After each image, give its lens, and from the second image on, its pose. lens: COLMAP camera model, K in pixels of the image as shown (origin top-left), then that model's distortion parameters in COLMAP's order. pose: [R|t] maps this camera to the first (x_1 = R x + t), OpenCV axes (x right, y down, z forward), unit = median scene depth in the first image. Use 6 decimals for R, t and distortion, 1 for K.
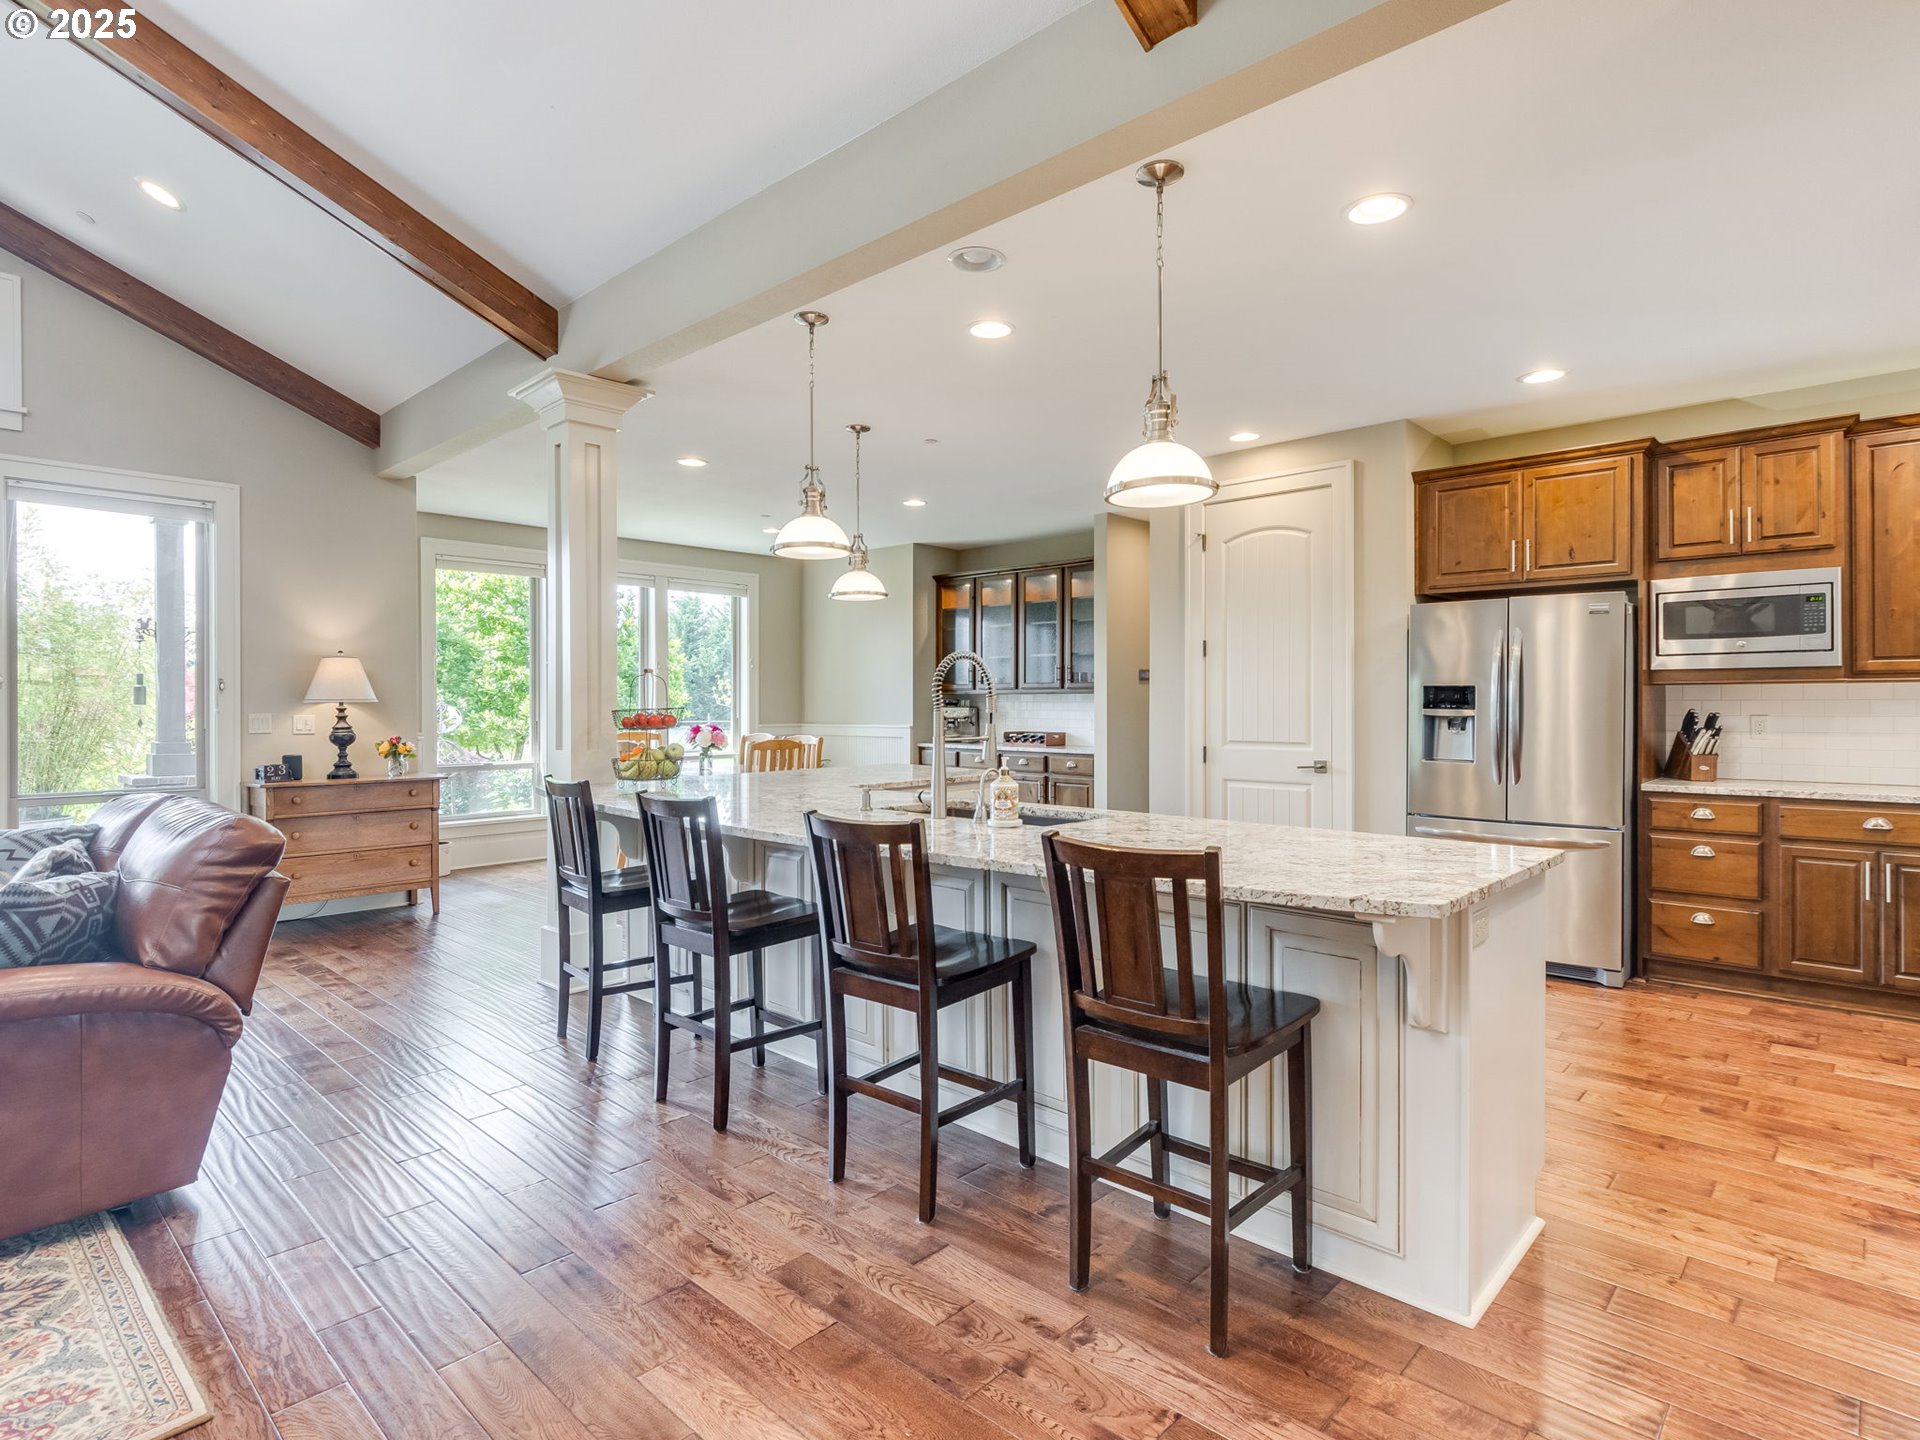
lens RADIAL K [[1007.4, 0, 953.2], [0, 1007.4, 705.5], [0, 0, 1]] dist [-0.000807, -0.002296]
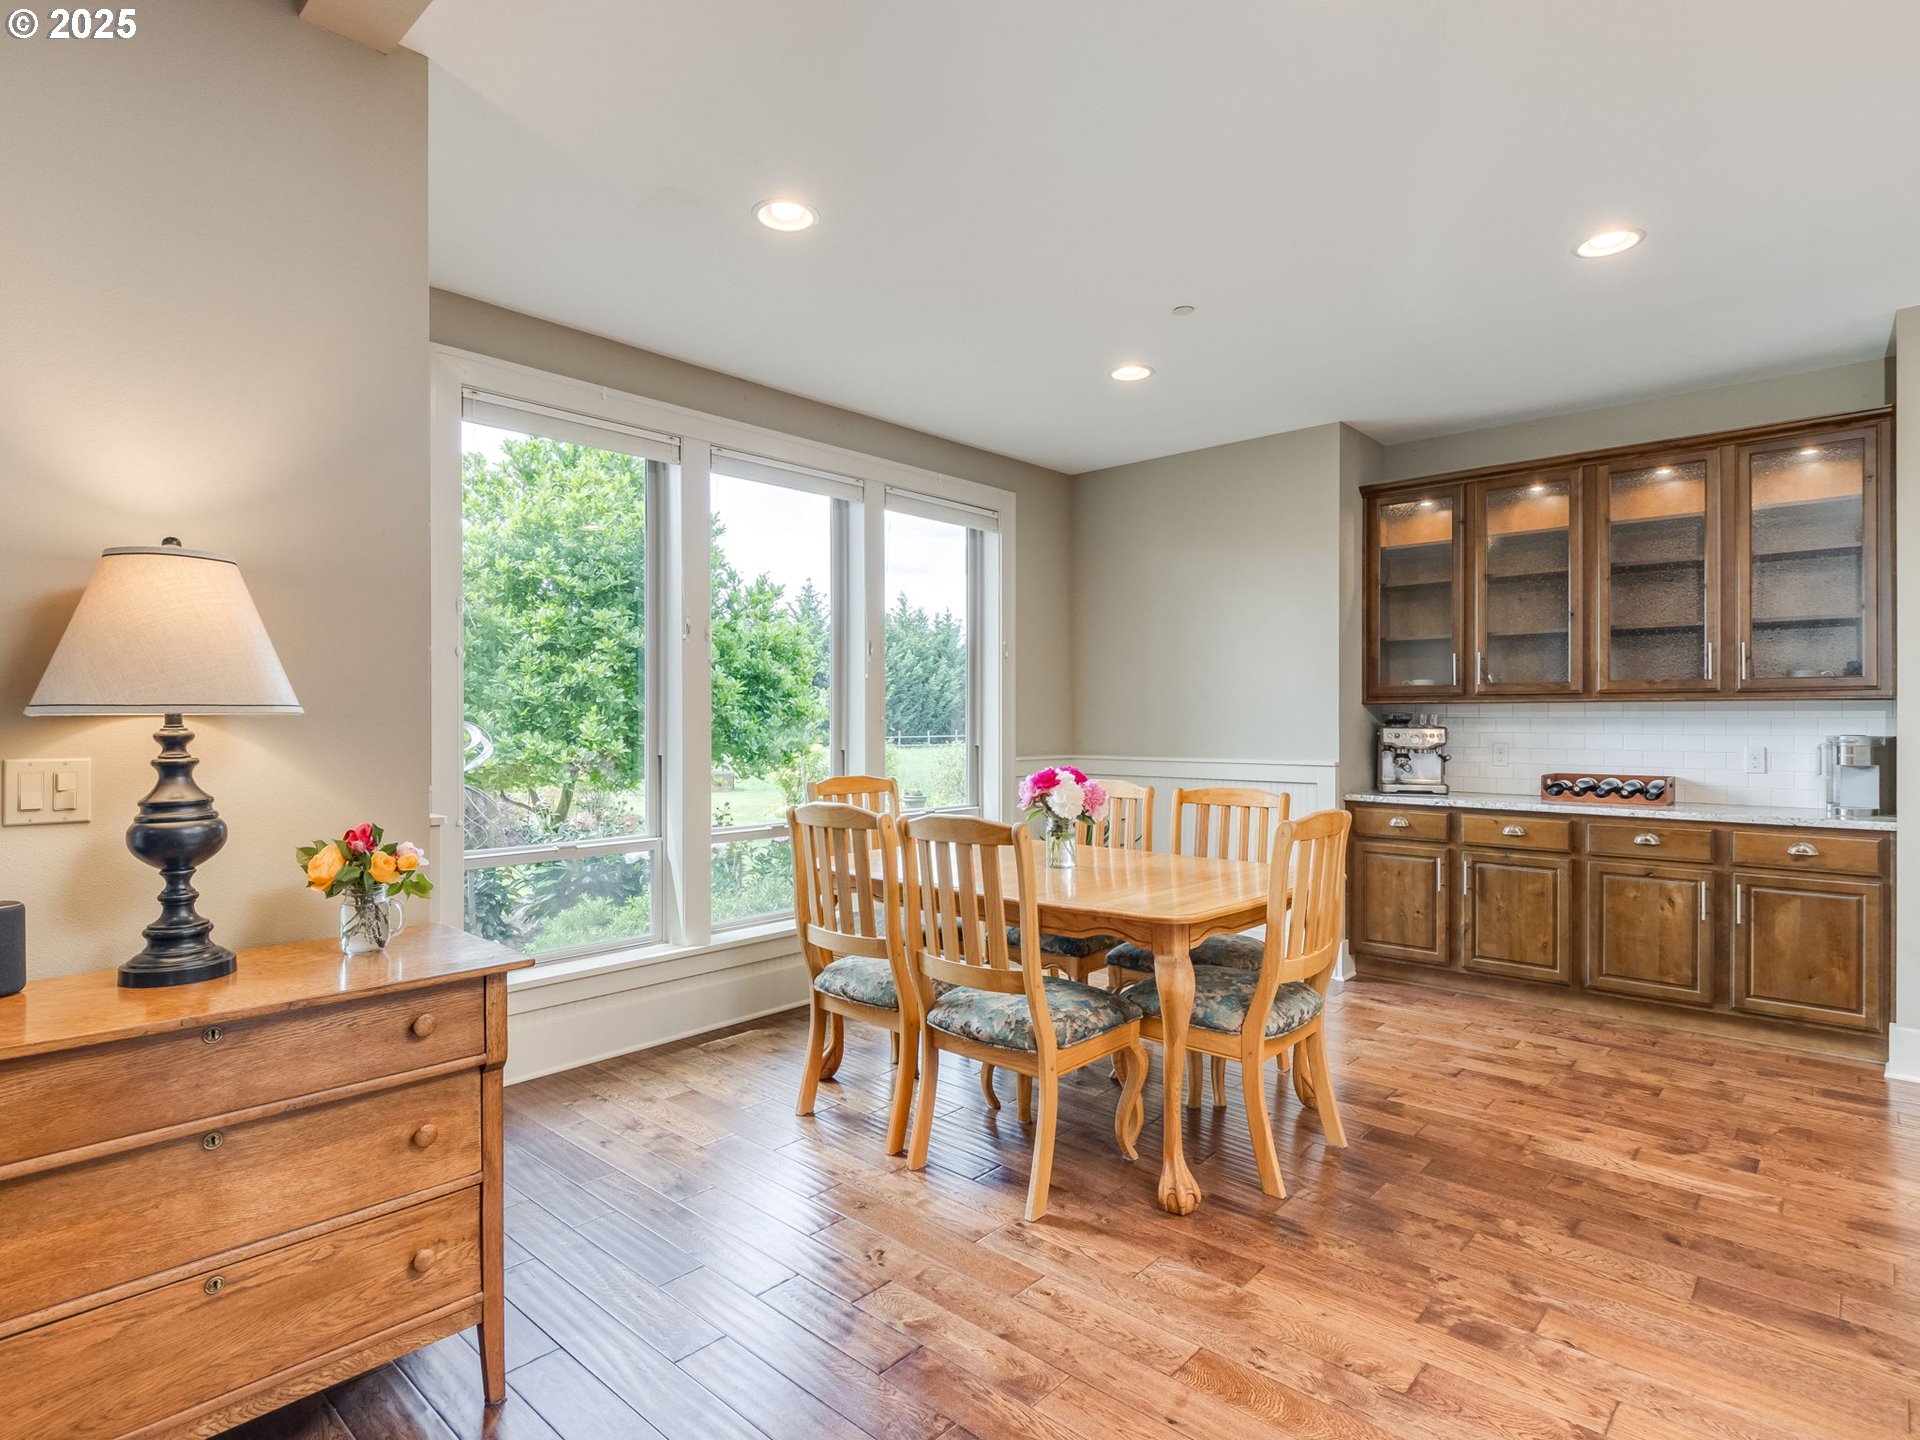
lens RADIAL K [[1007.4, 0, 947.6], [0, 1007.4, 717.2], [0, 0, 1]] dist [-0.000807, -0.002296]
pose [[0.999971, 0.001889, 0.007386, -0.383698], [-0.001850, 0.999984, -0.005270, -0.001256], [-0.007396, 0.005256, 0.999959, 0.702051]]
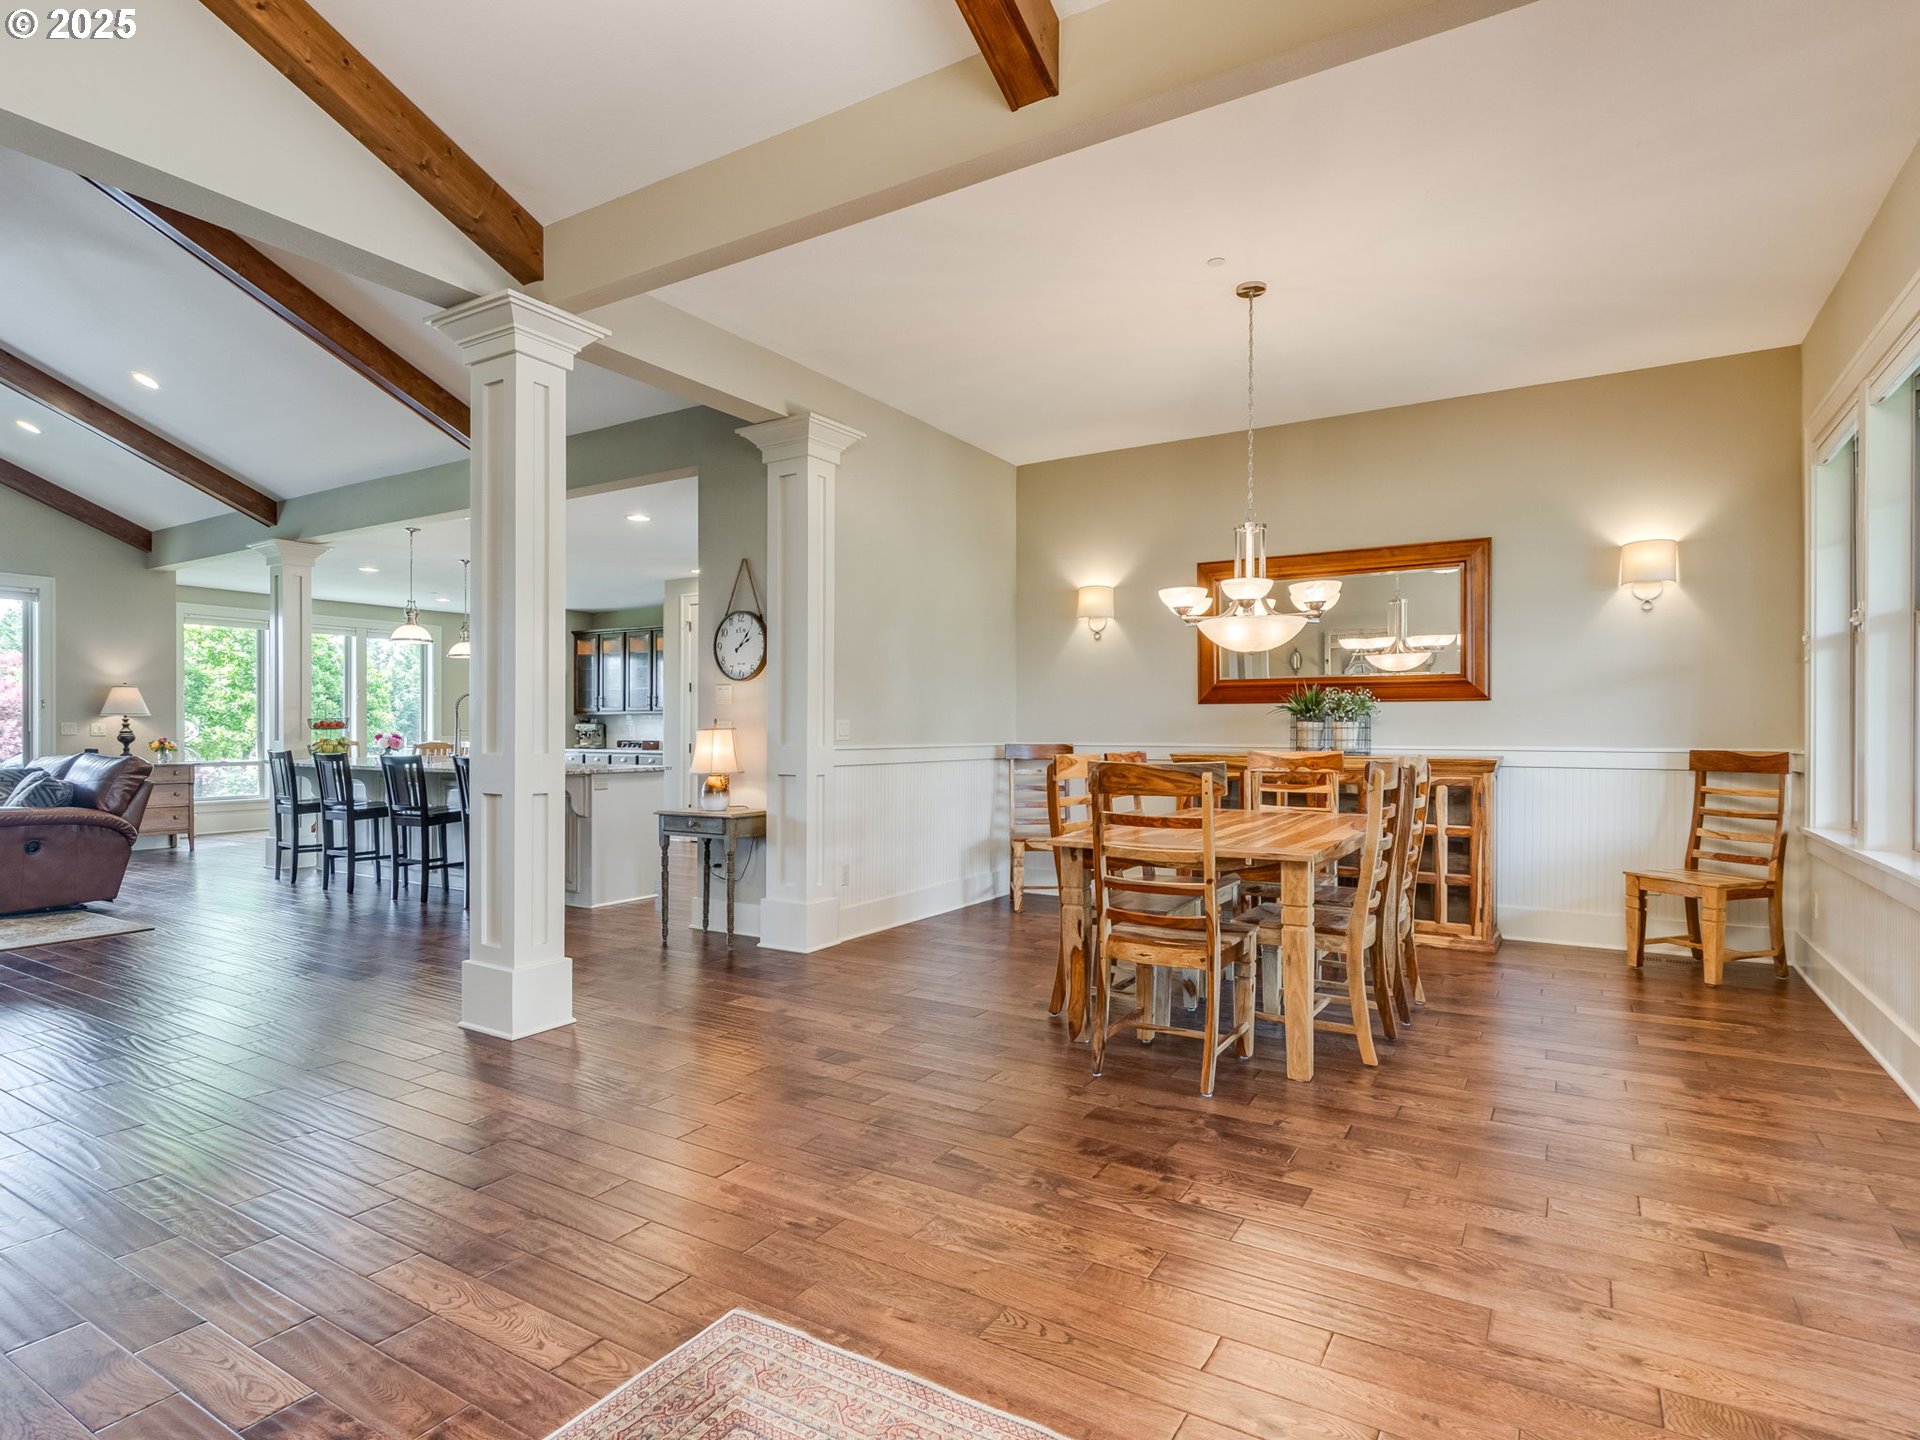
lens RADIAL K [[1007.4, 0, 927.1], [0, 1007.4, 733.2], [0, 0, 1]] dist [-0.000807, -0.002296]
pose [[0.981025, 0.002100, 0.193871, 0.314776], [-0.002299, 0.999997, 0.000800, 0.020124], [-0.193868, -0.001231, 0.981027, -0.779364]]
